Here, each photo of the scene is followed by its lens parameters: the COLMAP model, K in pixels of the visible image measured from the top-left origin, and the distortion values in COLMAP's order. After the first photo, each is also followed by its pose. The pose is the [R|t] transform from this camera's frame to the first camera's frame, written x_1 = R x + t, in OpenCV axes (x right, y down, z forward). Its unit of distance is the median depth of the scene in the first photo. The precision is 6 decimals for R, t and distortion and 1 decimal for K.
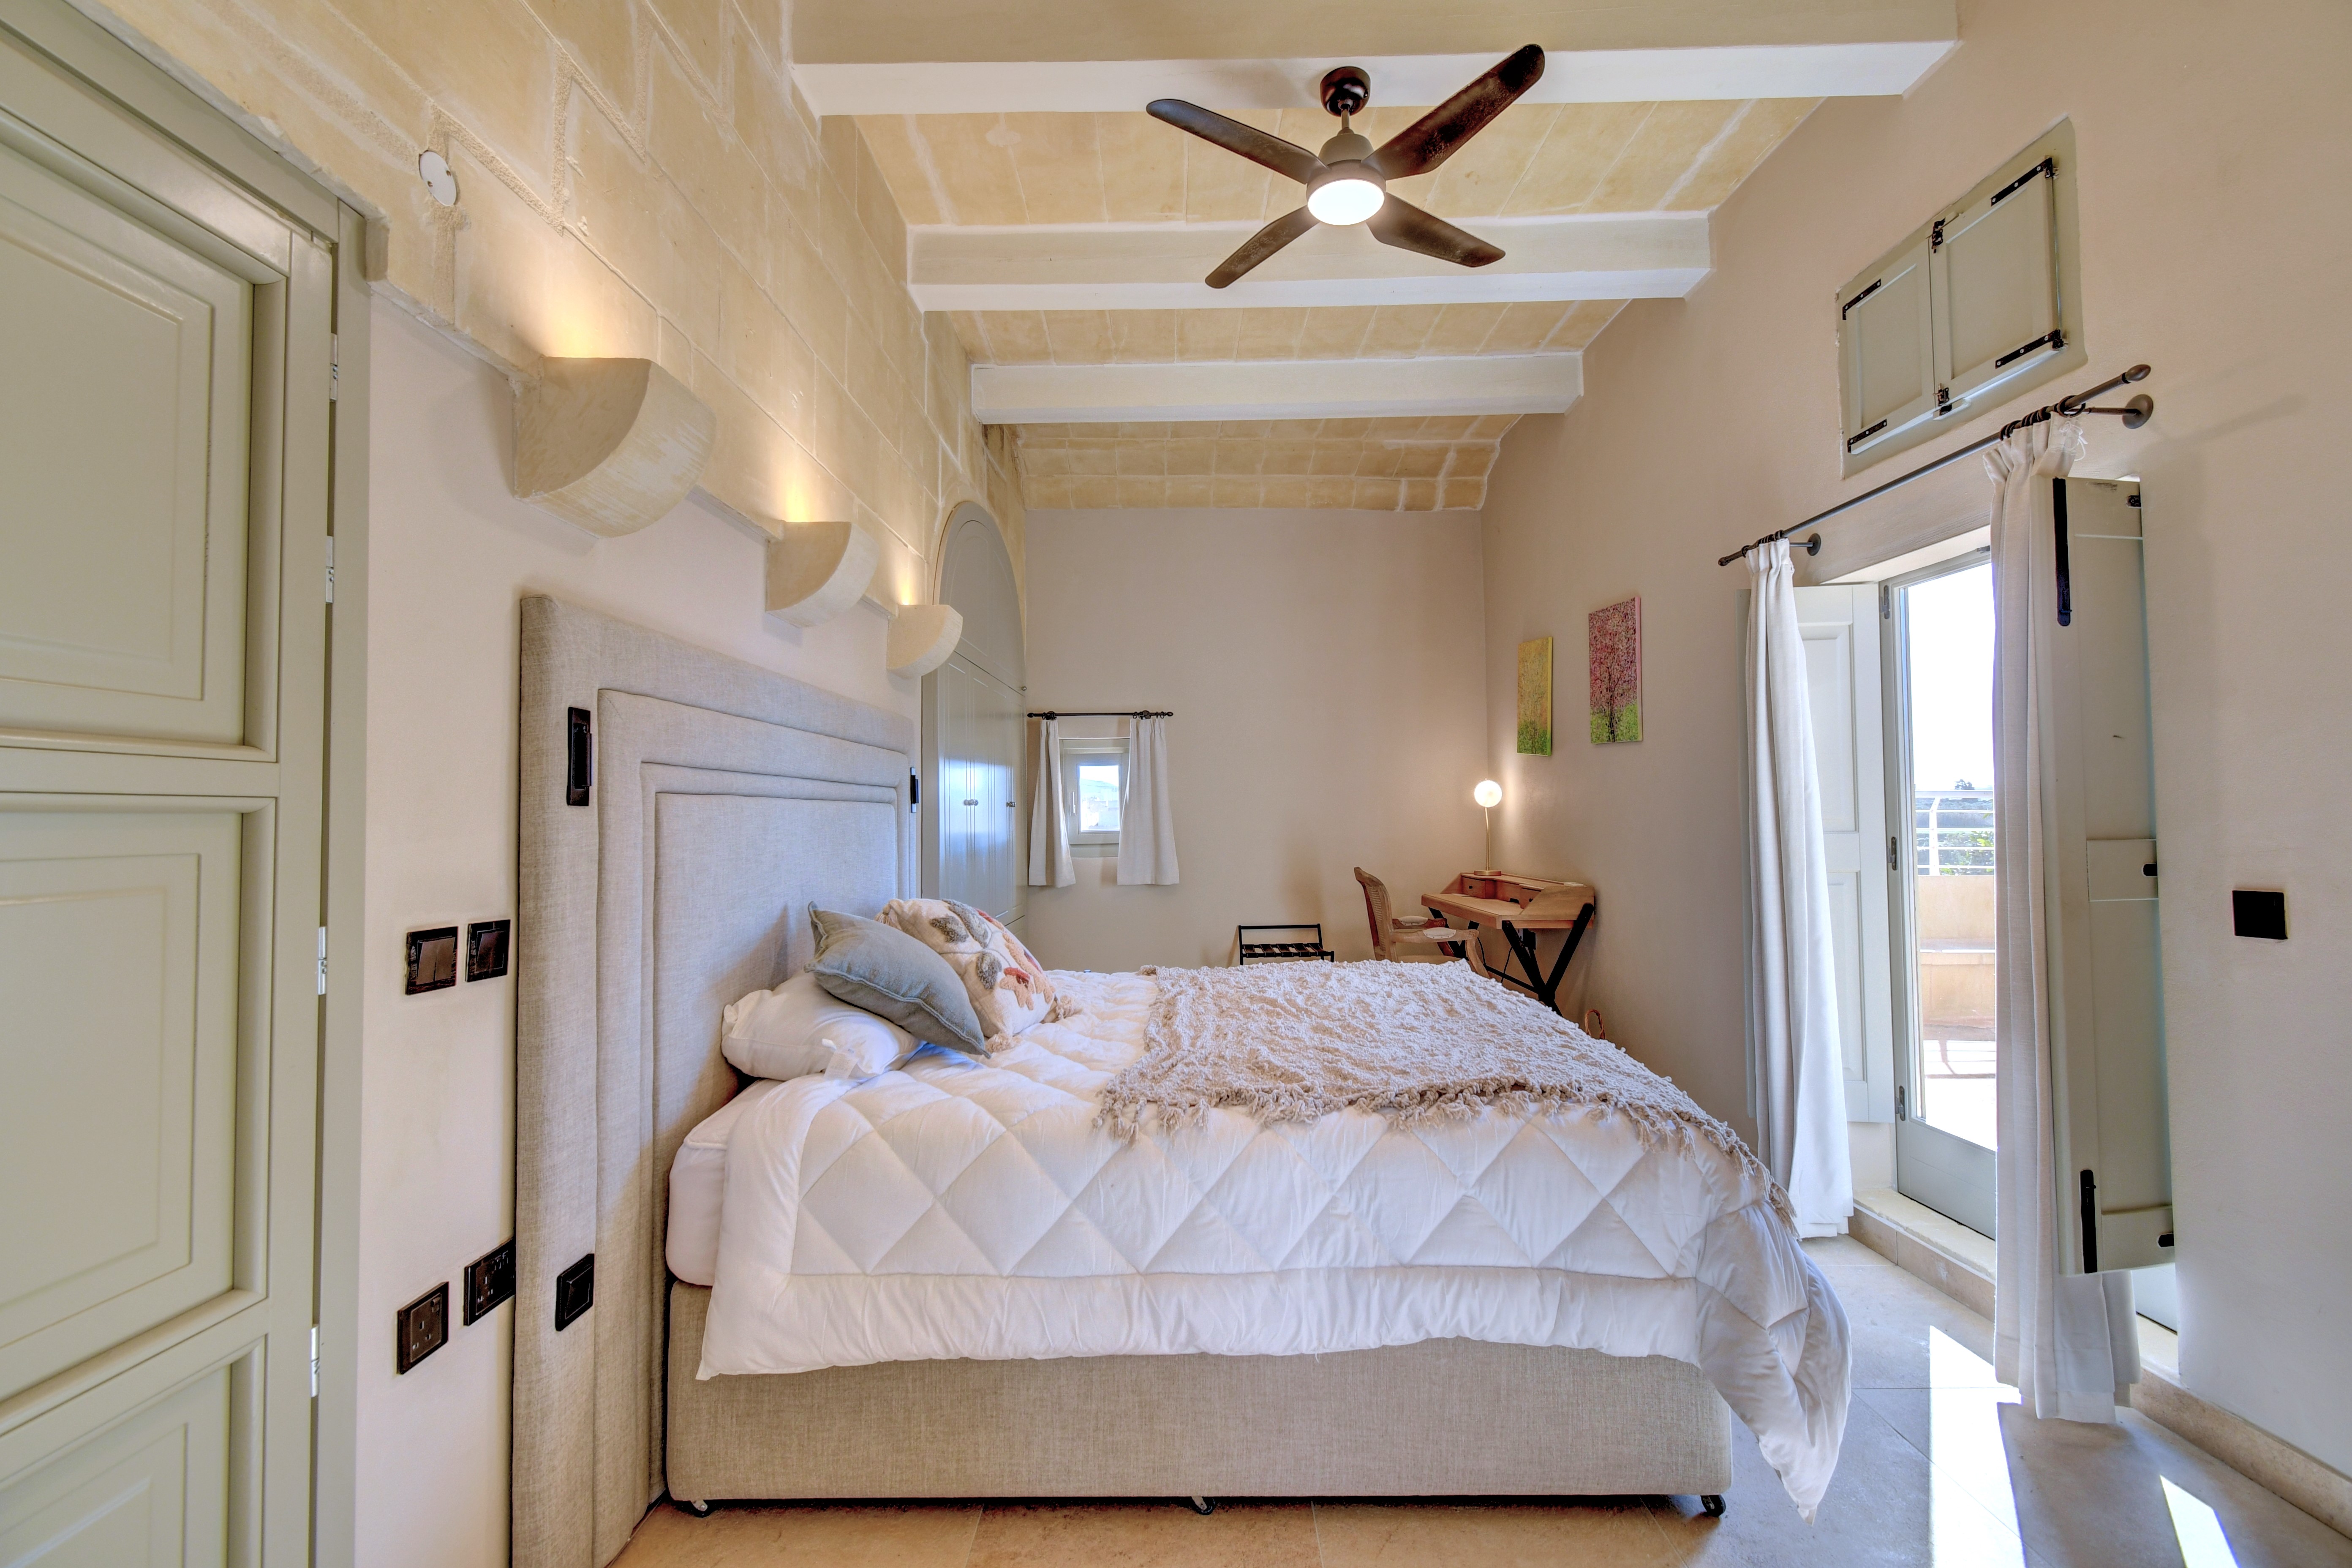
lens RADIAL K [[1009.1, 0, 1176.0], [0, 1009.1, 784.0], [0, 0, 1]] dist [-0.000147, -0.000102]
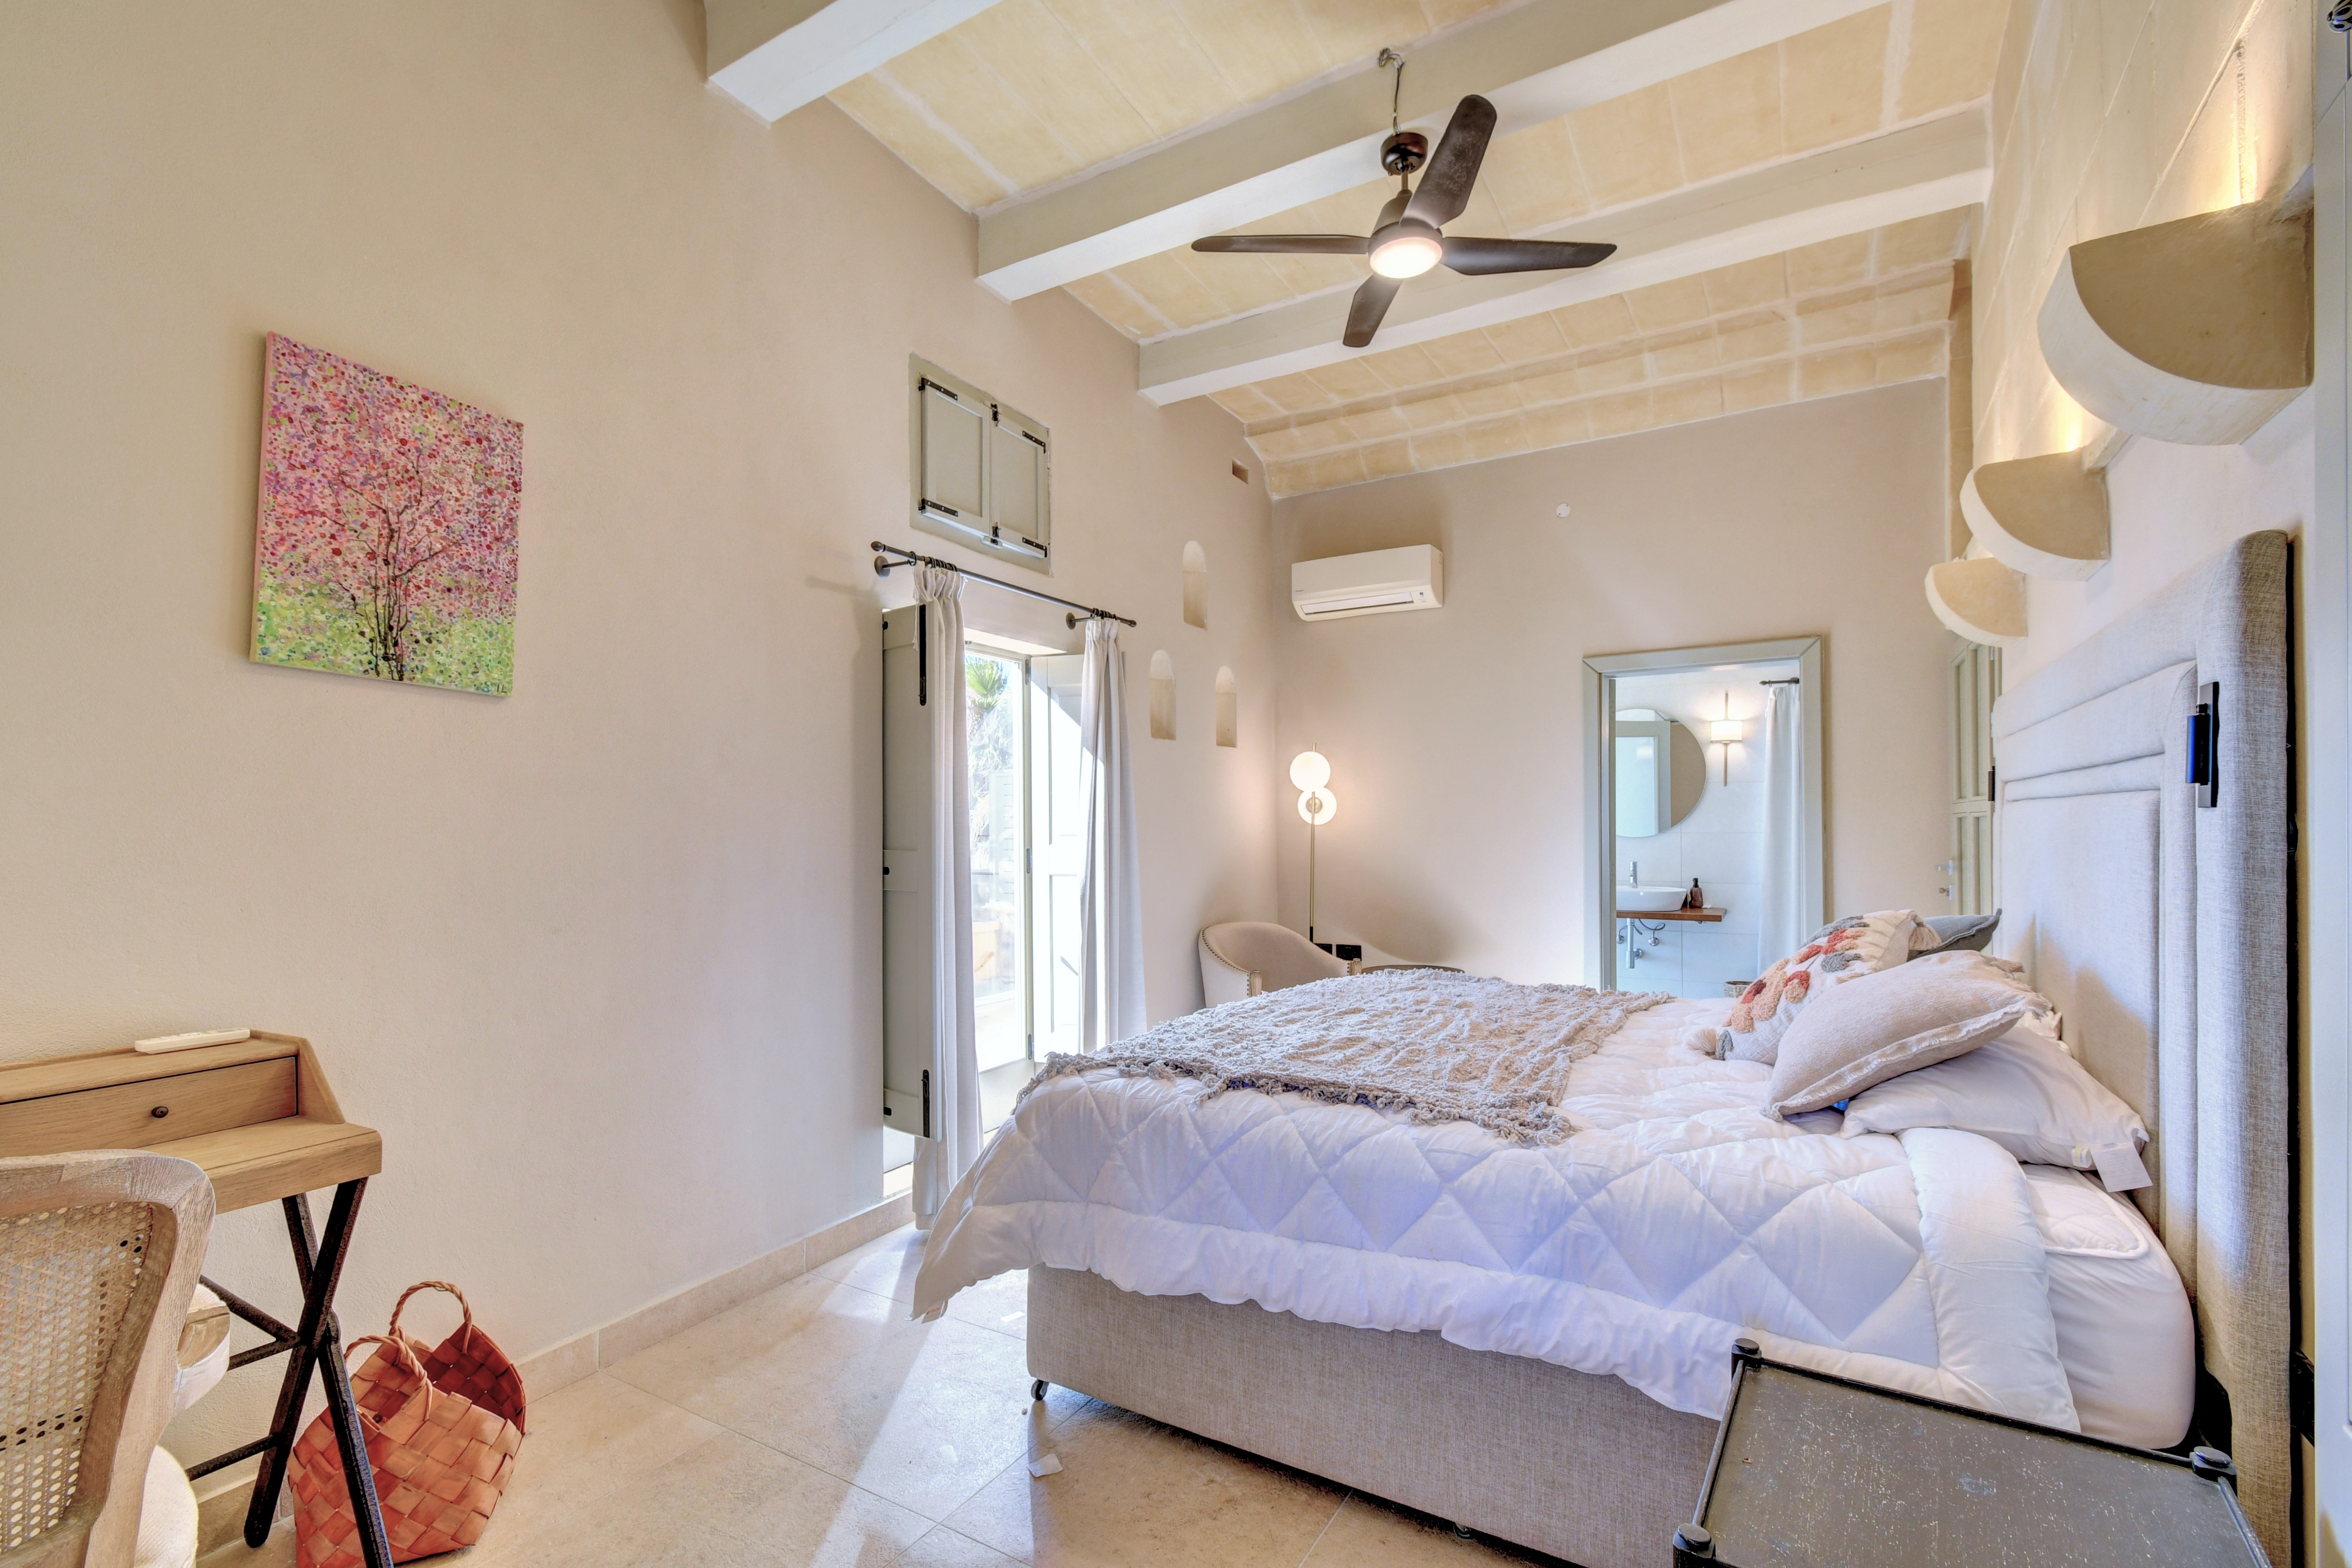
lens RADIAL K [[1045.7, 0, 1180.6], [0, 1045.7, 824.4], [0, 0, 1]] dist [0.000145, -0.000022]
pose [[-0.861913, 0.014264, 0.506856, -0.181273], [-0.001592, 0.999523, -0.030837, 0.062122], [-0.507054, -0.027385, -0.861479, 2.056068]]
